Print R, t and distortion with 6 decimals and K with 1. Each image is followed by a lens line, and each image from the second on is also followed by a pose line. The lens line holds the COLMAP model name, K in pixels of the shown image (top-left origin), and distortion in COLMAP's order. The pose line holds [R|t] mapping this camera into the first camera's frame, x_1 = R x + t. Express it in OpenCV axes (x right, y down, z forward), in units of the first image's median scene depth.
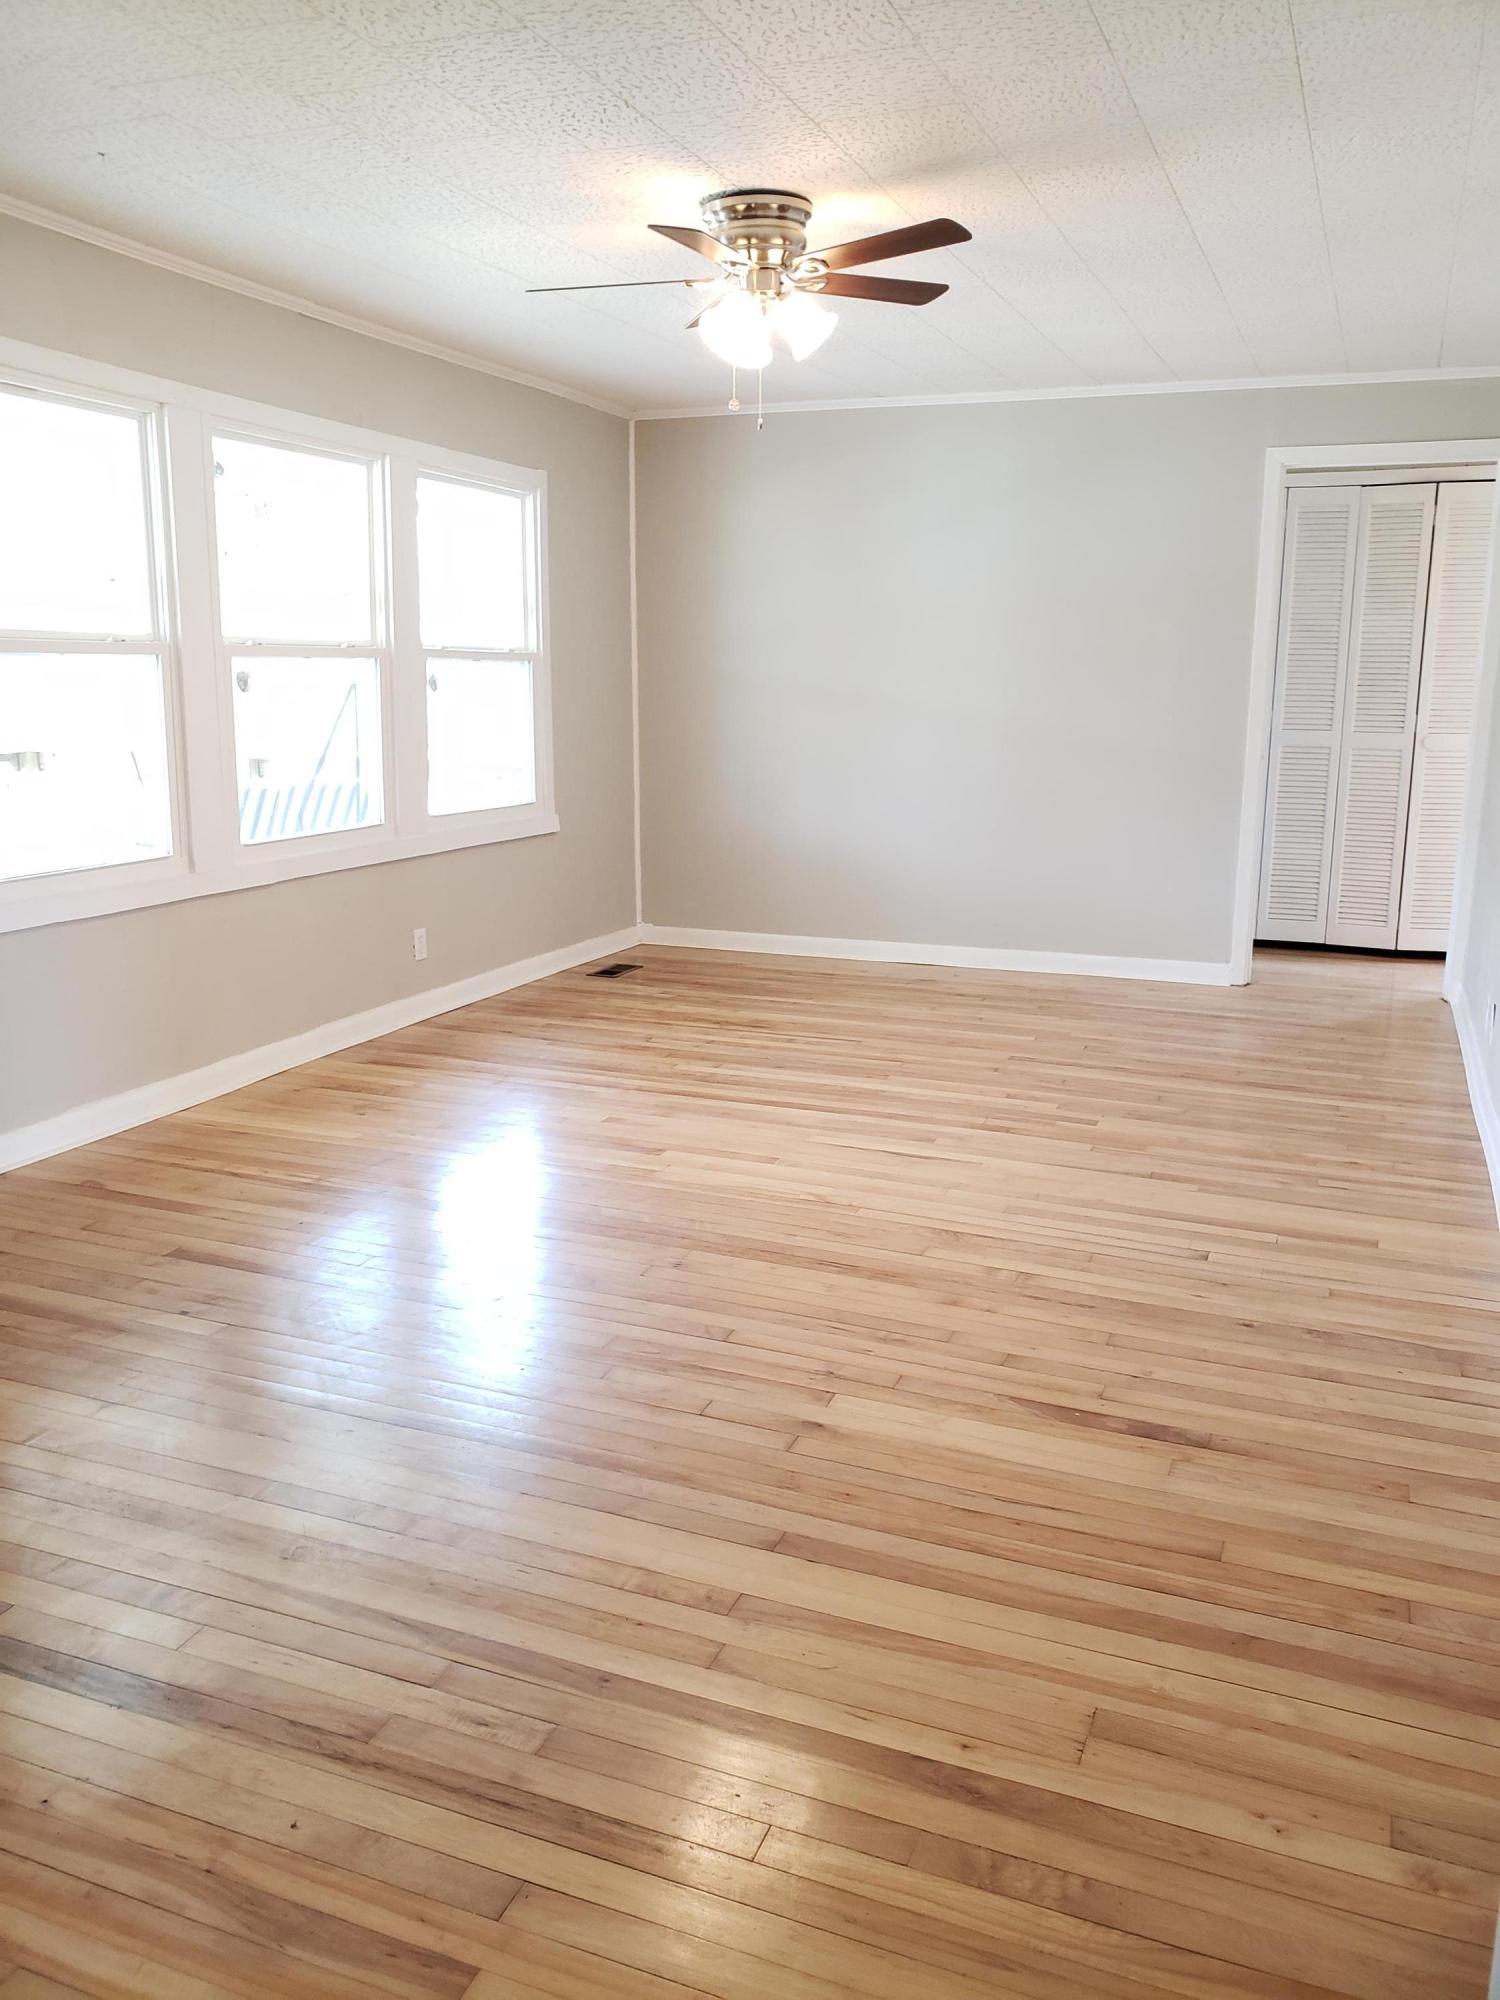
lens RADIAL K [[1577.9, 0, 750.0], [0, 1577.9, 1000.0], [0, 0, 1]] dist [0.088670, -0.129068]
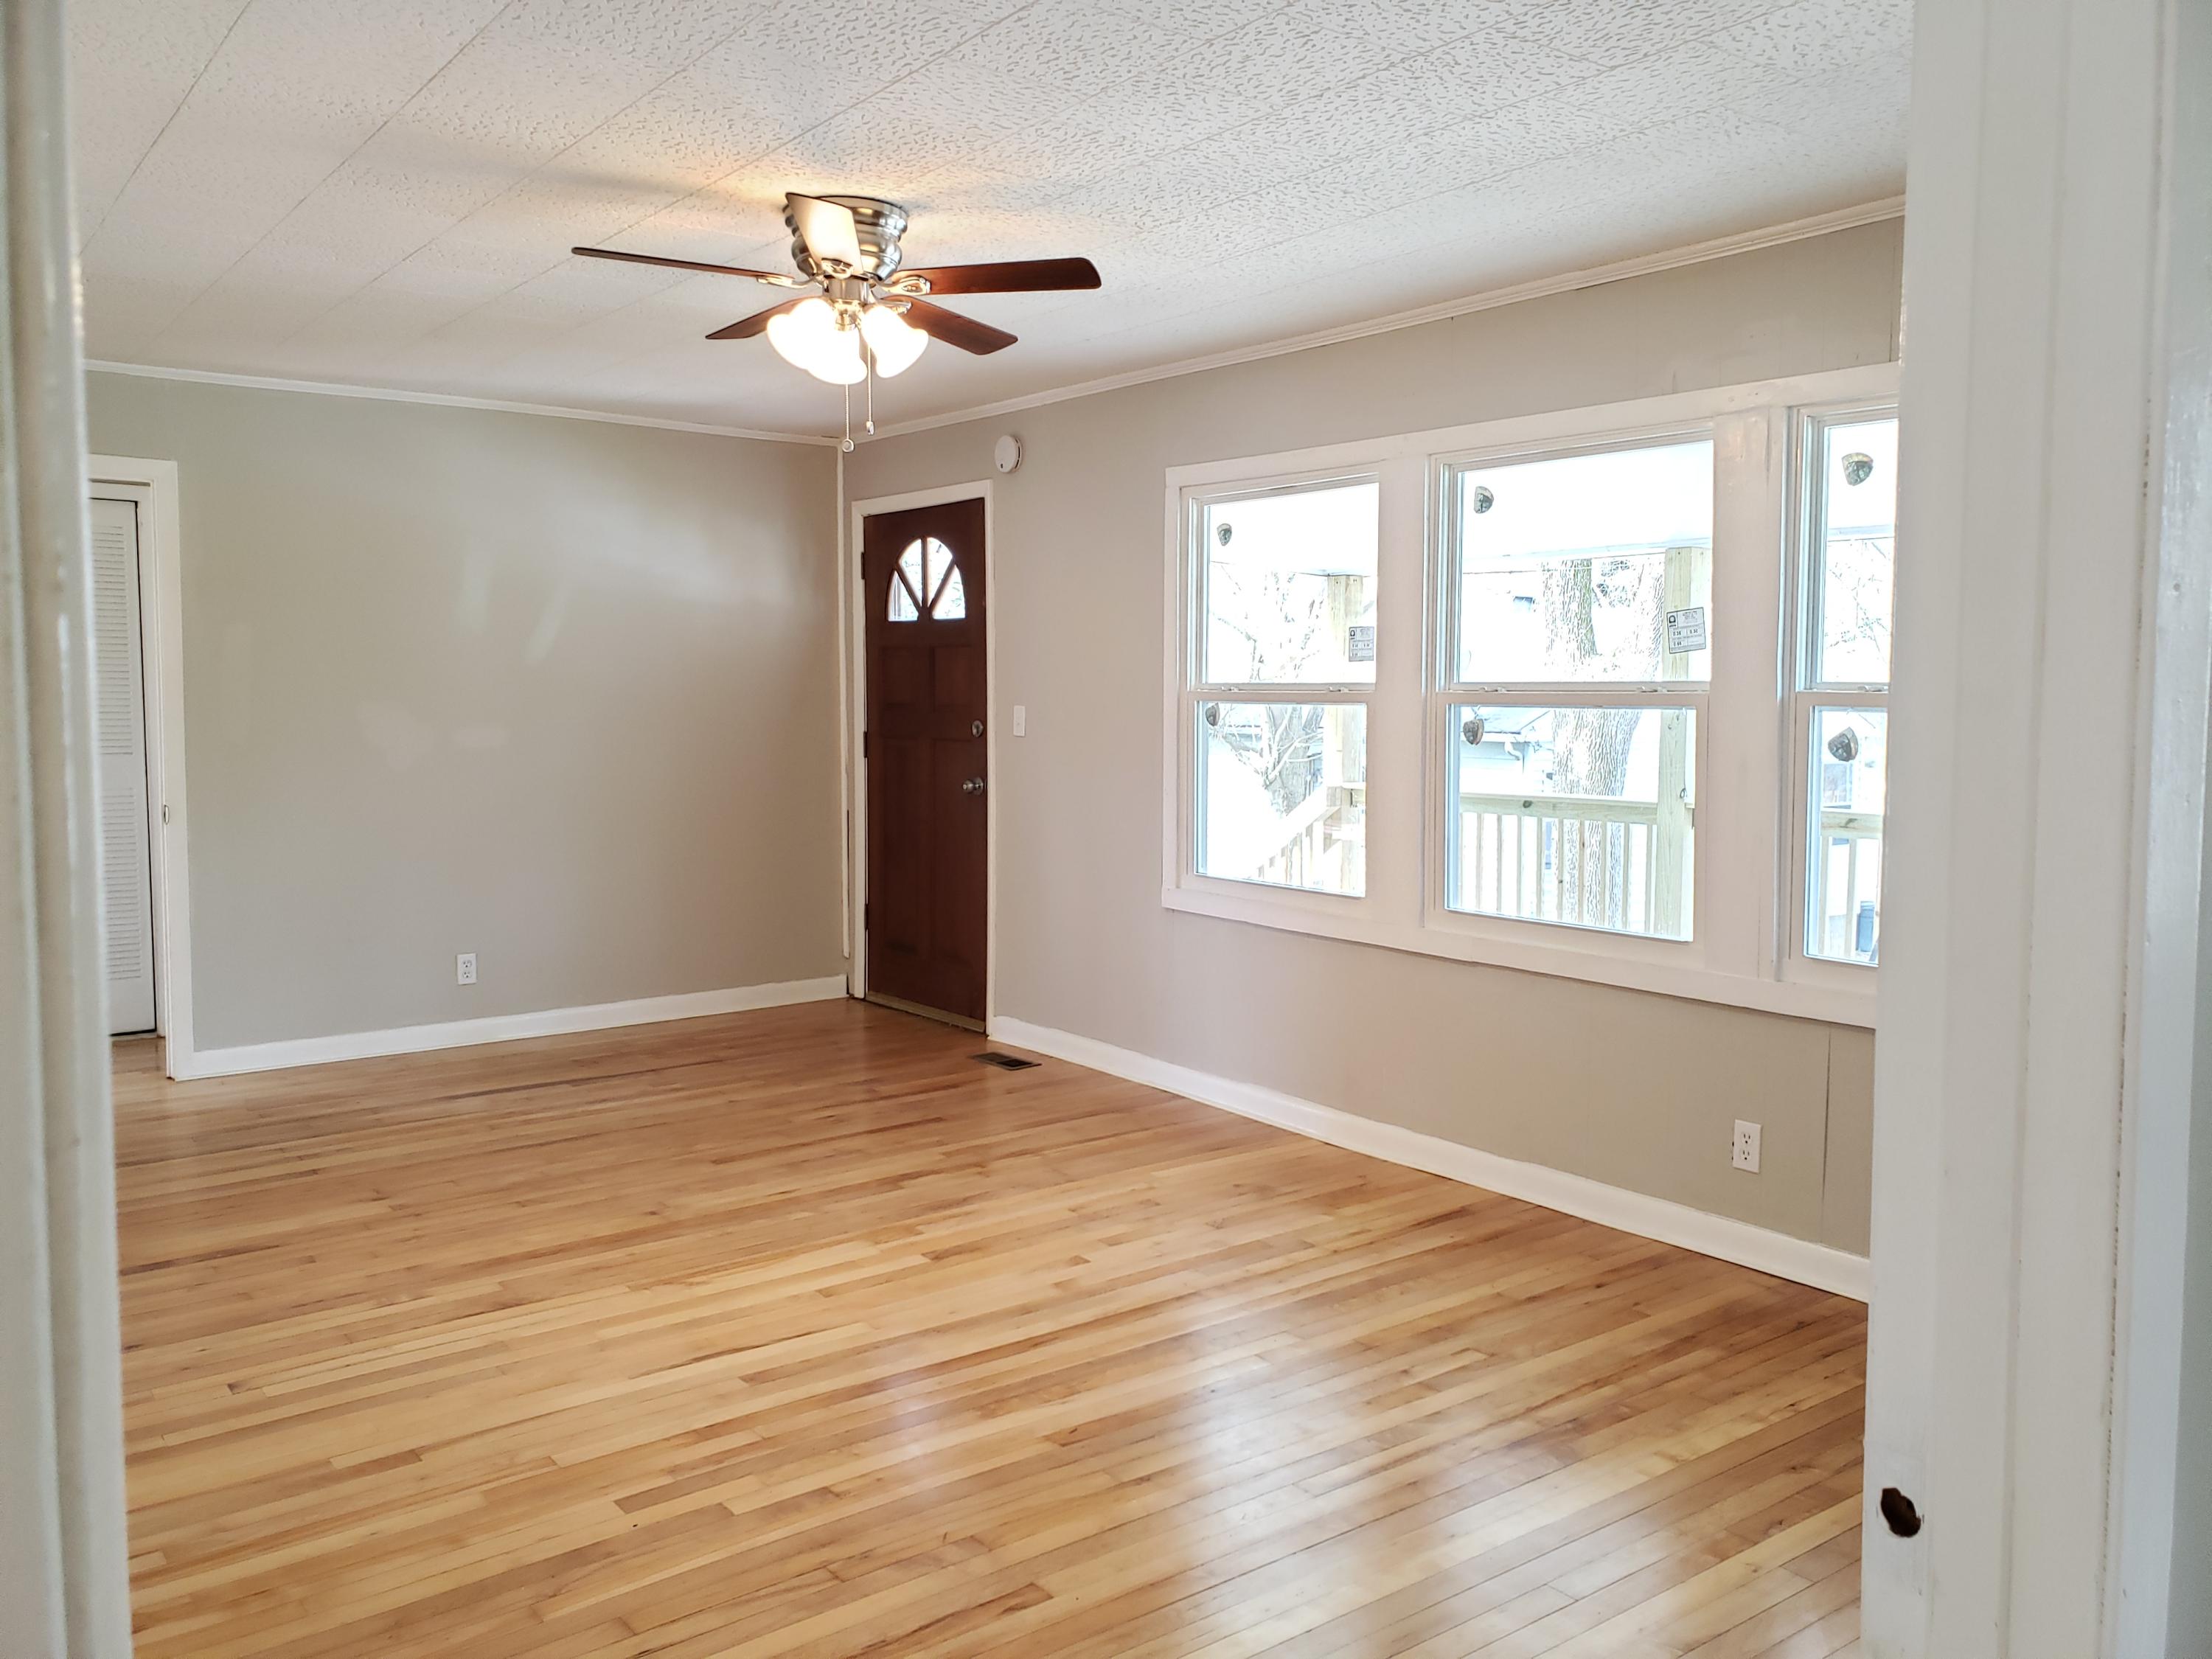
lens RADIAL K [[1745.1, 0, 1101.0], [0, 1745.1, 805.2], [0, 0, 1]] dist [0.088670, -0.129068]
pose [[-0.534861, 0.049555, -0.843485, 0.724391], [-0.179581, 0.968804, 0.170792, -0.339684], [0.825636, 0.242824, -0.509276, 1.578118]]
